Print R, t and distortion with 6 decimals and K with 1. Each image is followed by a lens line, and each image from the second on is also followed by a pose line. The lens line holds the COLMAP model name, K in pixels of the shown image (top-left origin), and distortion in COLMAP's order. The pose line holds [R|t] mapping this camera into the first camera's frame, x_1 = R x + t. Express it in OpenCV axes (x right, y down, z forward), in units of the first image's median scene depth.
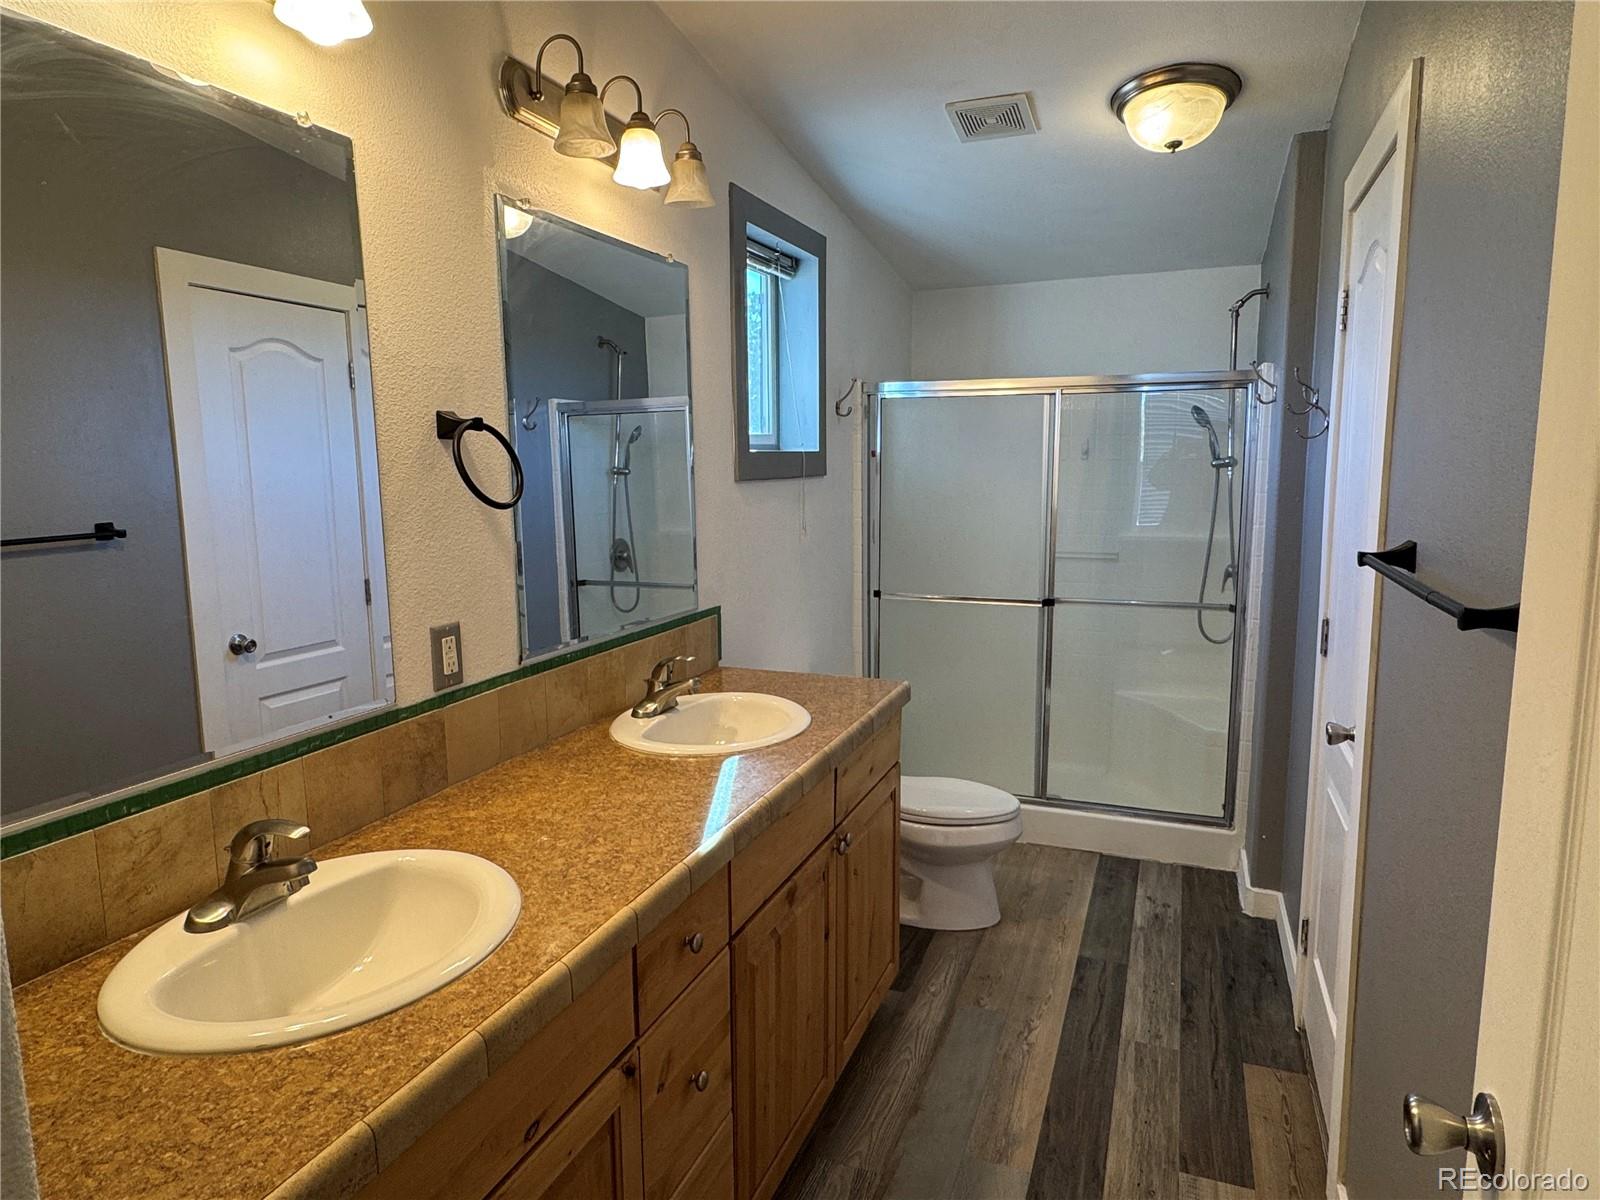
lens RADIAL K [[959.2, 0, 802.1], [0, 959.2, 601.2], [0, 0, 1]] dist [-0.009637, 0.007379]
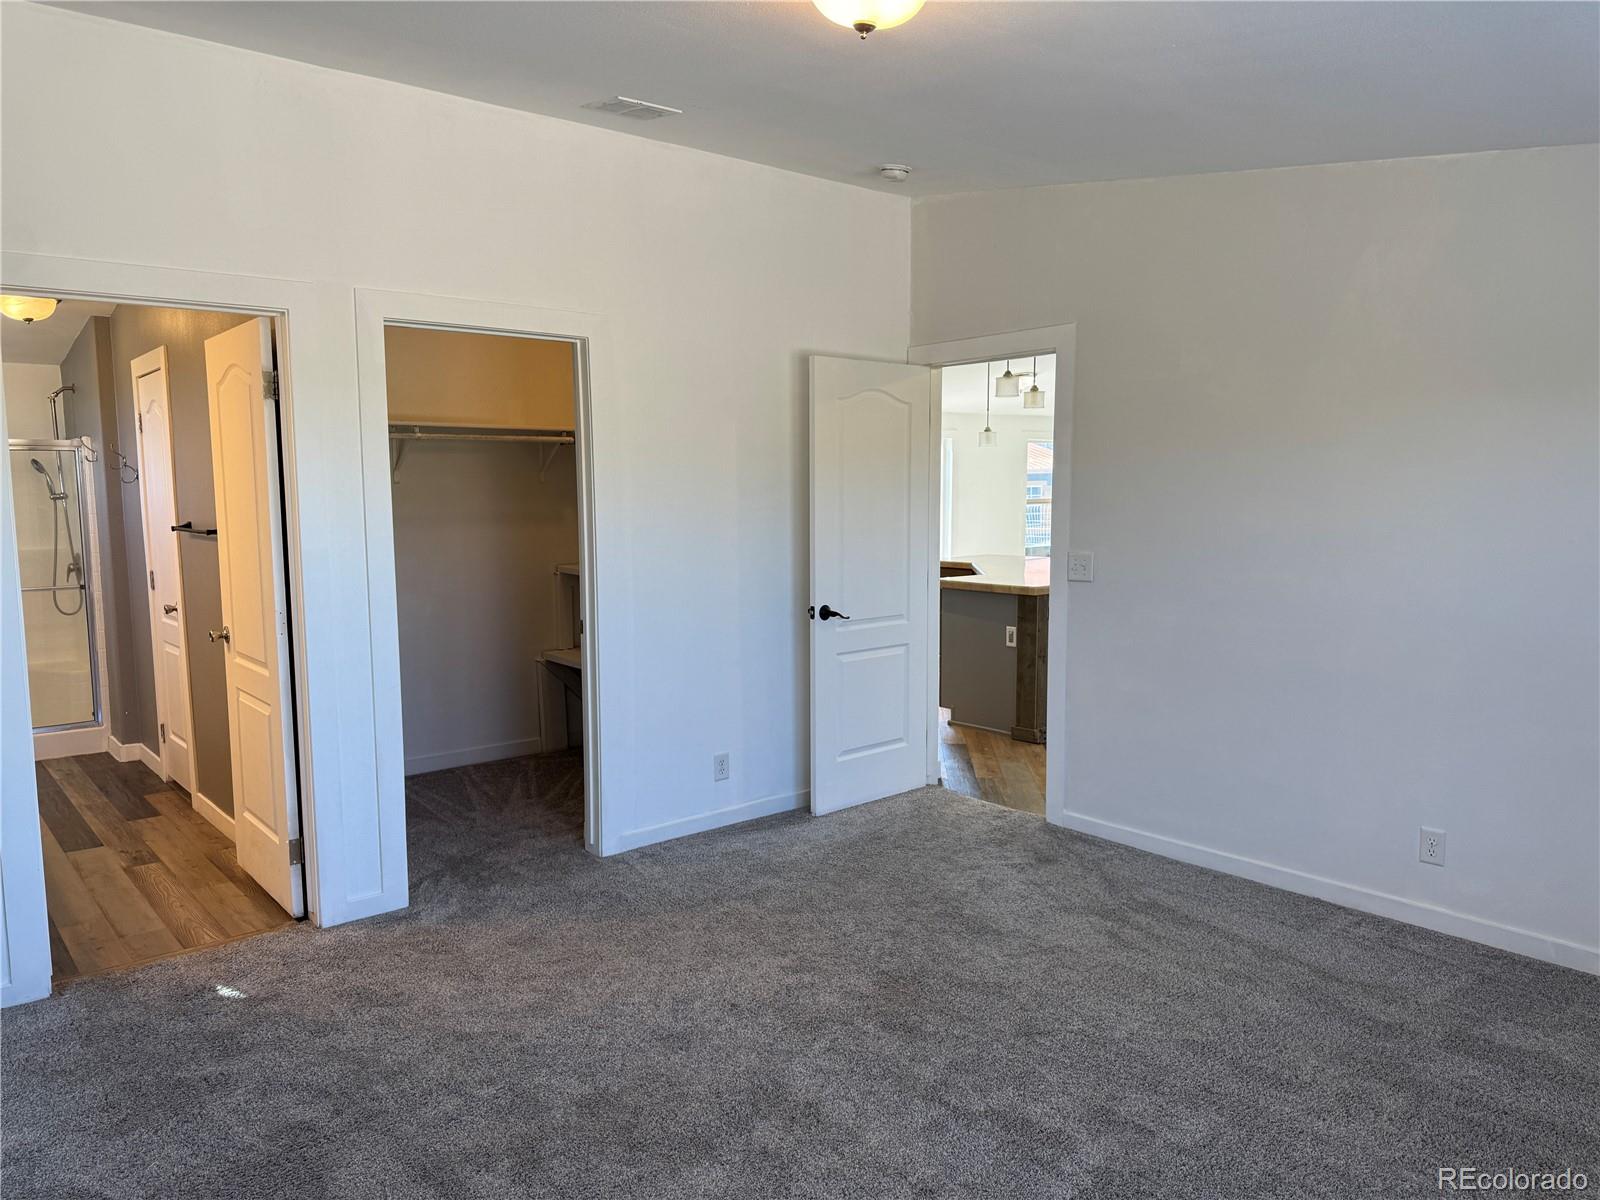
lens RADIAL K [[1123.0, 0, 809.4], [0, 1123.0, 602.5], [0, 0, 1]] dist [0.032356, -0.044079]
pose [[0.466603, -0.083652, 0.880502, -0.929050], [0.131589, 0.991004, 0.024418, 0.211495], [-0.874623, 0.104471, 0.473413, -1.367892]]
